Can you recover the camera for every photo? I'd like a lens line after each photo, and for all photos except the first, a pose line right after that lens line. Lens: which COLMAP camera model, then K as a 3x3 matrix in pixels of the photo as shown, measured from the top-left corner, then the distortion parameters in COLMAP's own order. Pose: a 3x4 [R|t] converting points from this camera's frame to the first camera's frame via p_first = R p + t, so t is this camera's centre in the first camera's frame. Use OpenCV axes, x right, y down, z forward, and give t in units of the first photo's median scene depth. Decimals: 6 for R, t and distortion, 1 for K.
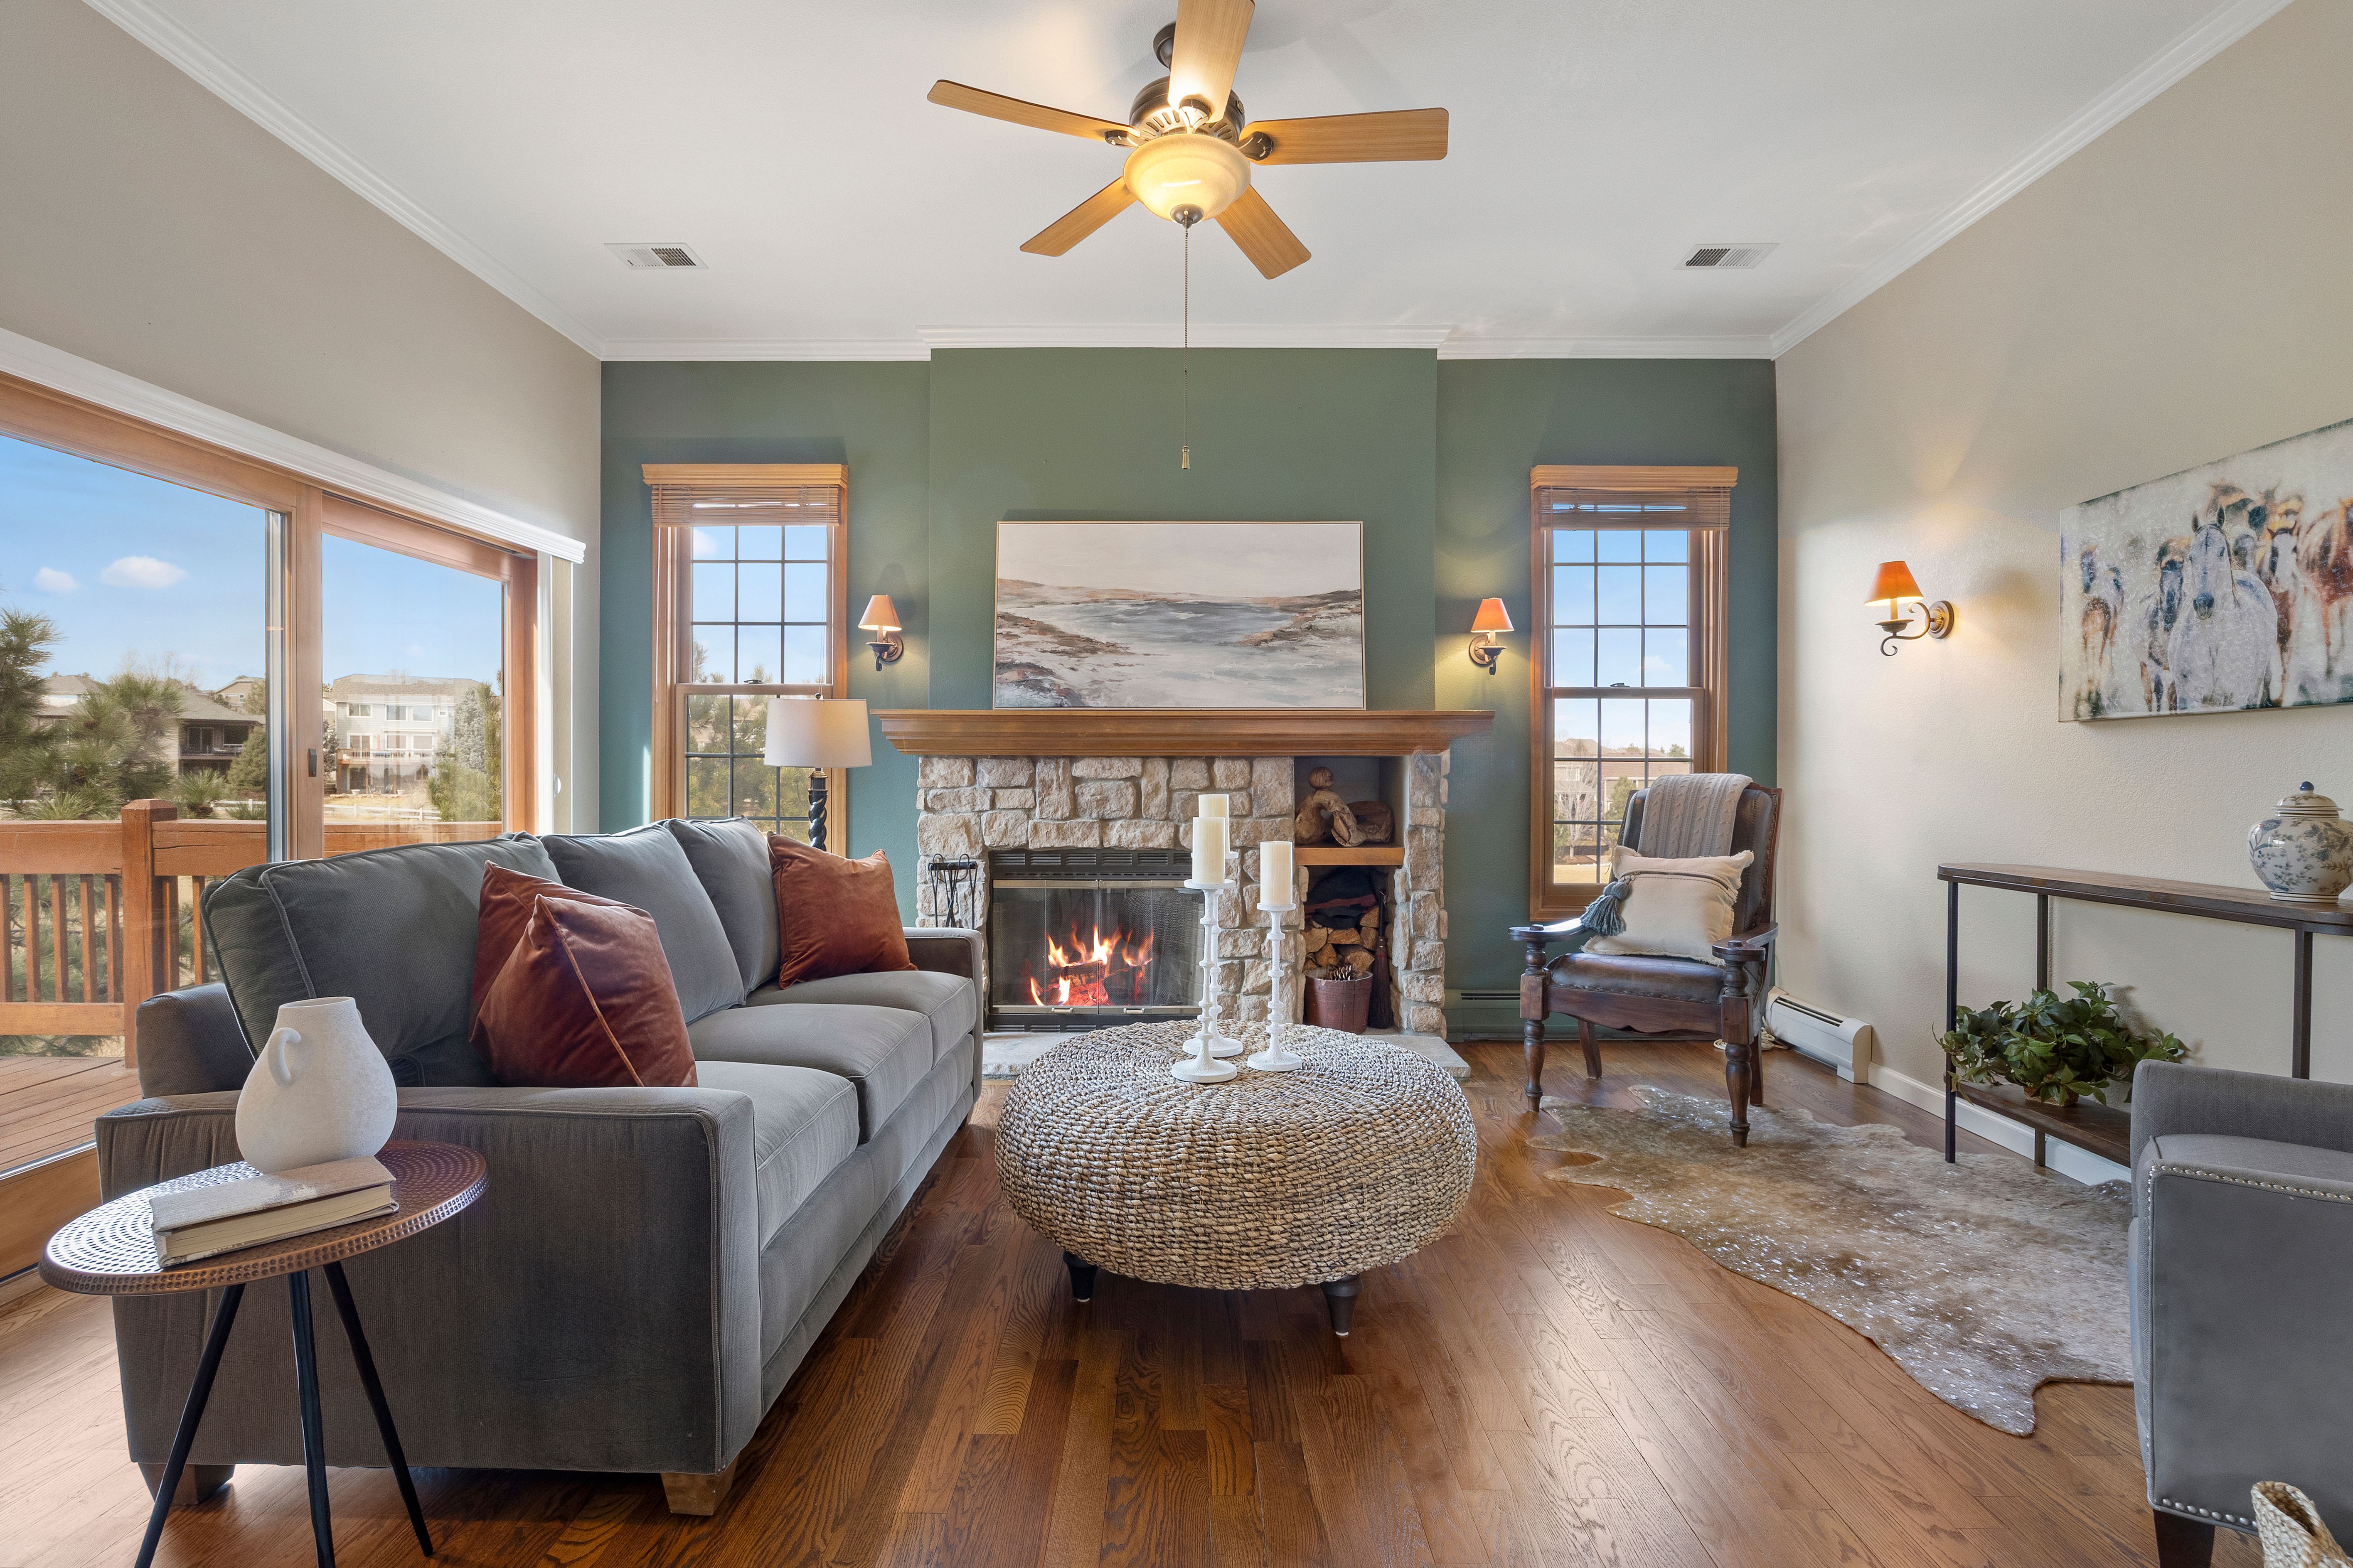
lens RADIAL K [[1143.7, 0, 1193.4], [0, 1143.7, 778.6], [0, 0, 1]] dist [-0.011166, -0.001187]
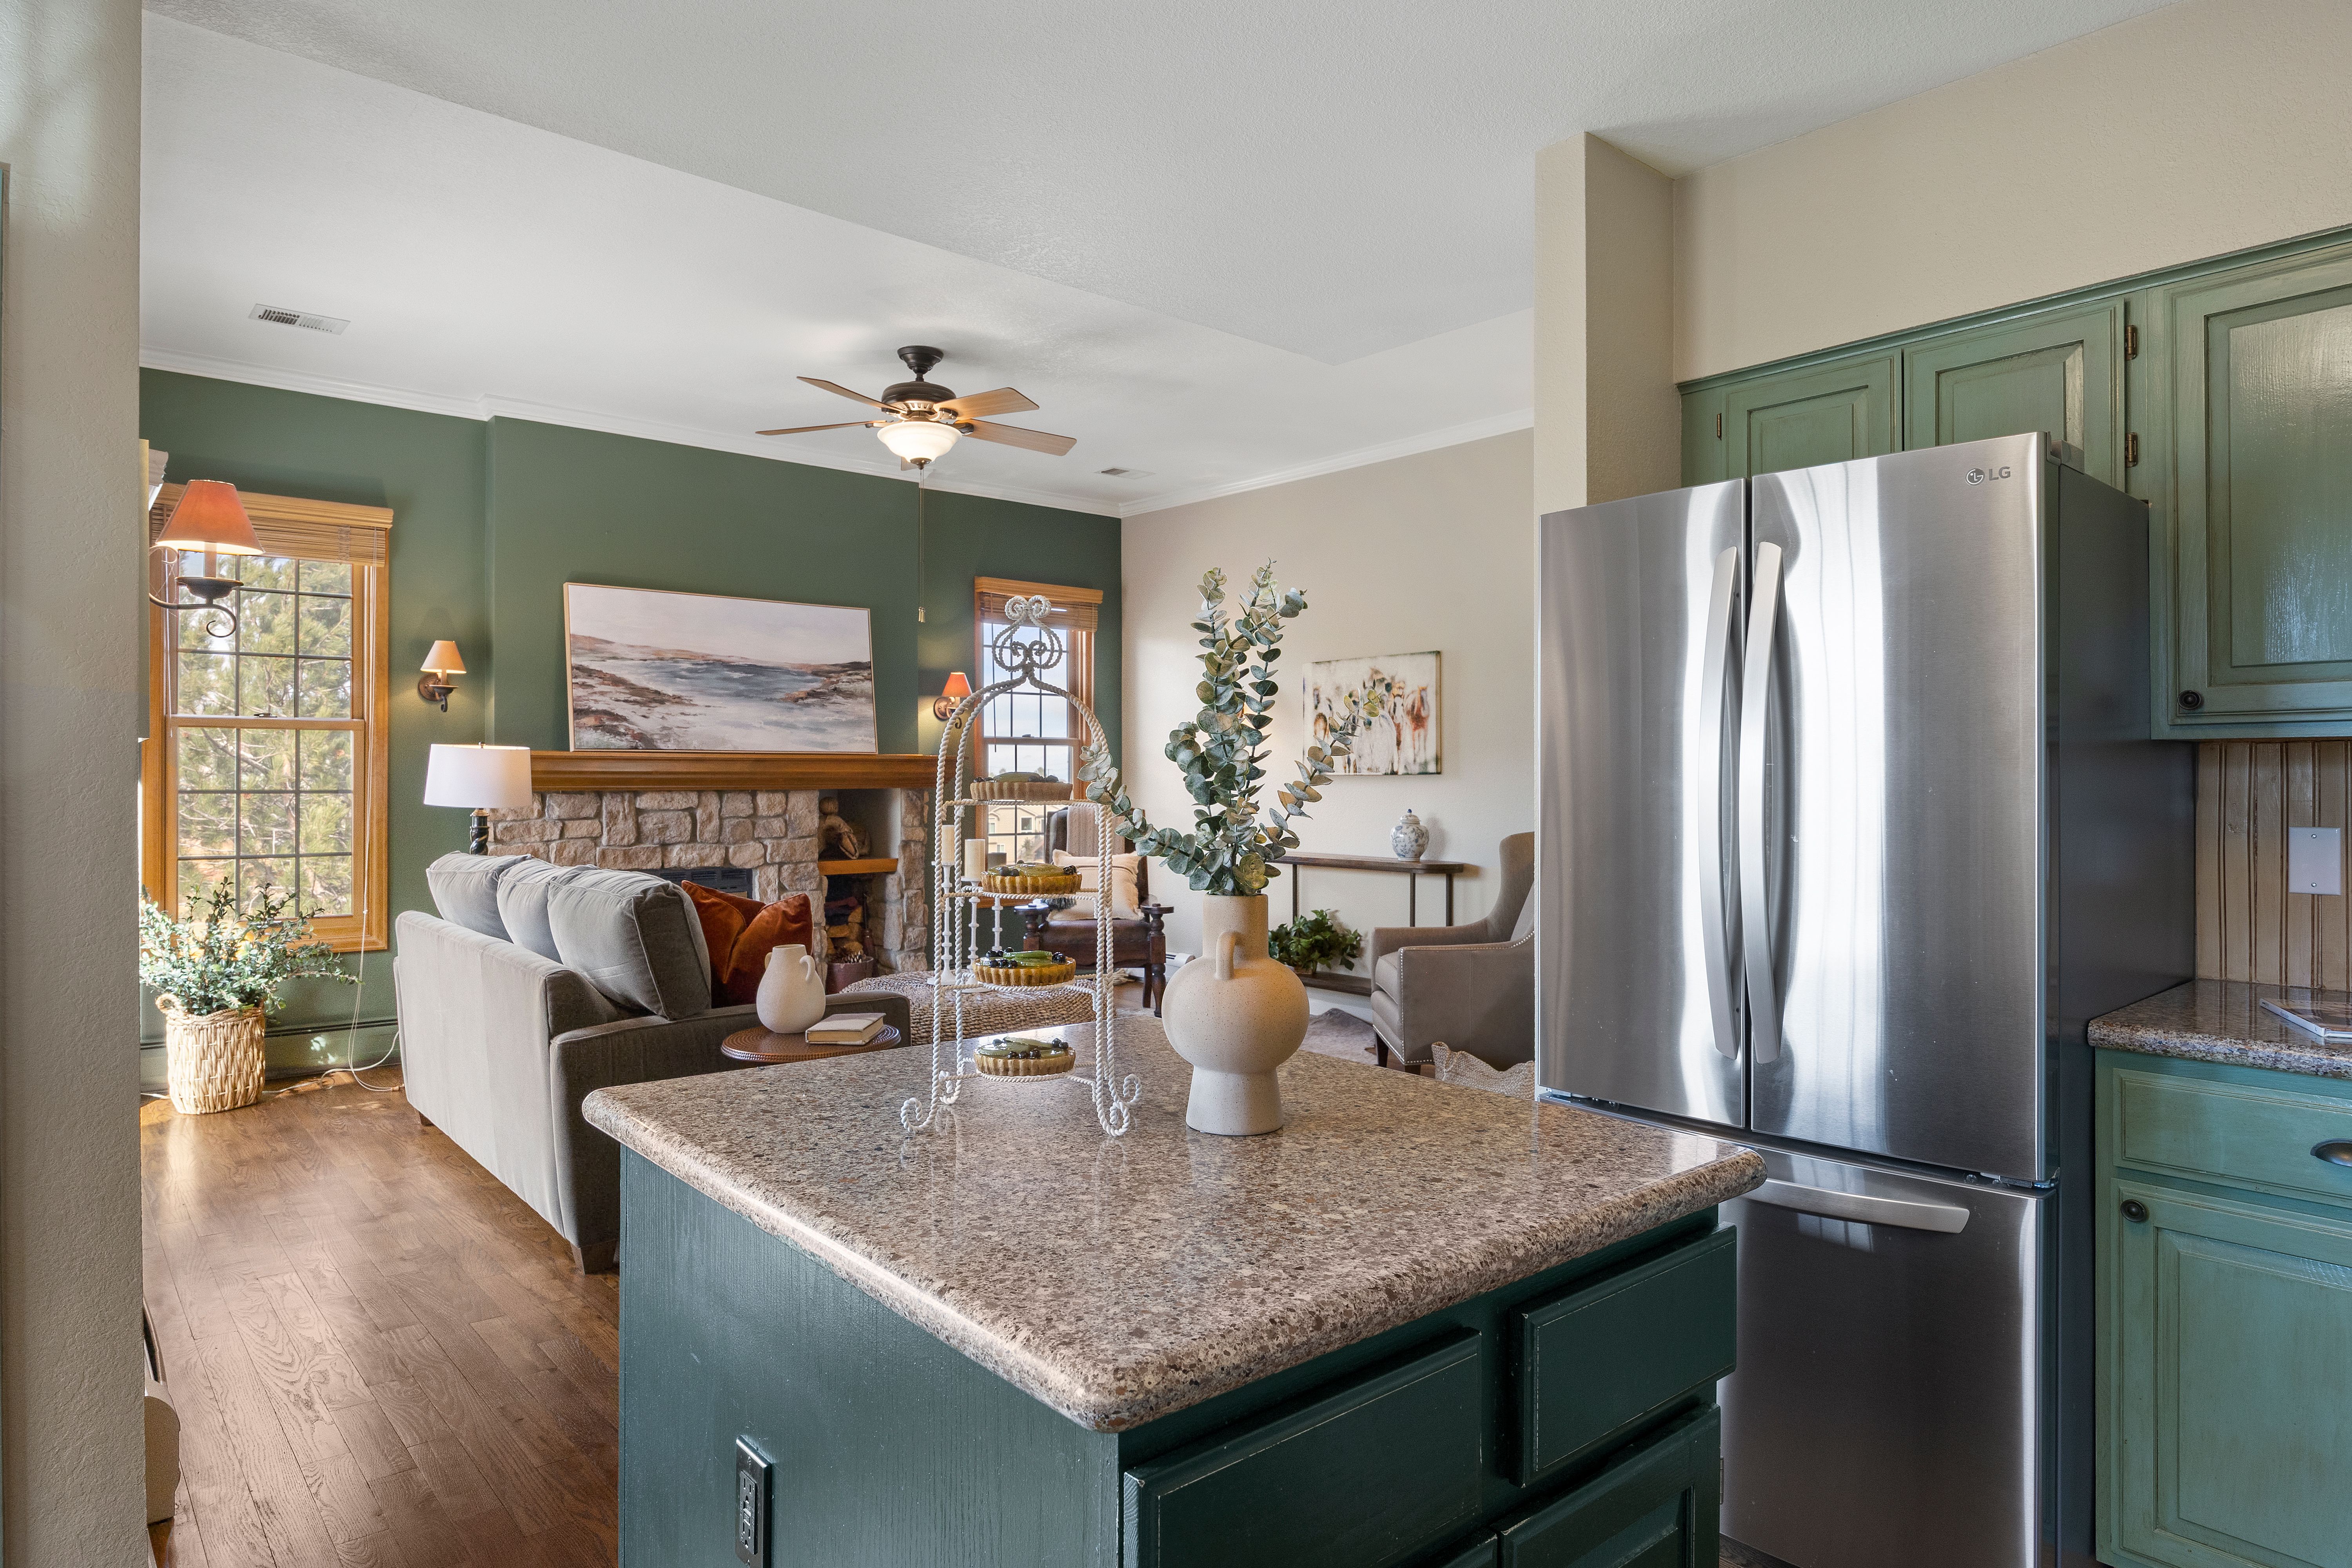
lens RADIAL K [[1243.5, 0, 1190.8], [0, 1243.5, 763.0], [0, 0, 1]] dist [0.006942, 0.000270]
pose [[0.778008, 0.006459, 0.628222, -0.462905], [0.004167, 0.999872, -0.015441, -0.025865], [-0.628241, 0.014631, 0.777881, -0.336308]]
